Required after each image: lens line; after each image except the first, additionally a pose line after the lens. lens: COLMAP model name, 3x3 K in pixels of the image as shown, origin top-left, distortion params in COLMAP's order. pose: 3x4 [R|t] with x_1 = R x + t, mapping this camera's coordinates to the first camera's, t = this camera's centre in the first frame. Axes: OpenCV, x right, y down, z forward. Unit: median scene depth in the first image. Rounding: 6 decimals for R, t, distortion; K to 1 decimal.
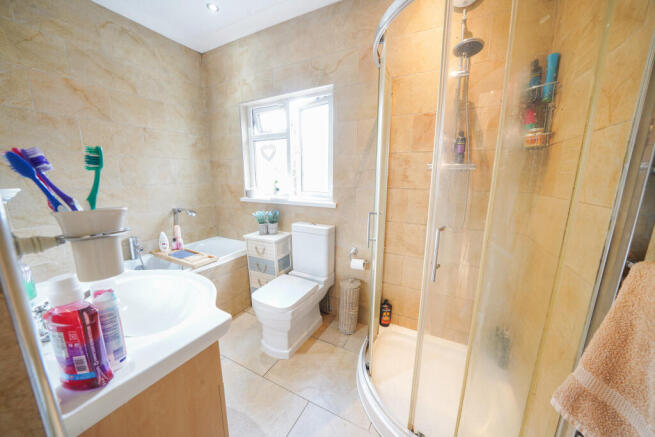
lens RADIAL K [[227.6, 0, 325.7], [0, 227.6, 218.9], [0, 0, 1]] dist [-0.020221, 0.000527]
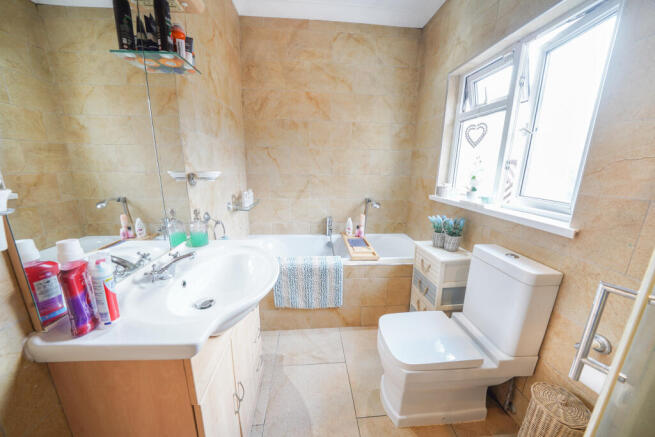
lens RADIAL K [[227.6, 0, 329.2], [0, 227.6, 219.5], [0, 0, 1]] dist [-0.020221, 0.000527]
pose [[0.546955, 0.196855, -0.813688, 0.121828], [-0.171550, 0.977690, 0.121217, -0.049874], [0.819397, 0.073288, 0.568522, 0.280879]]
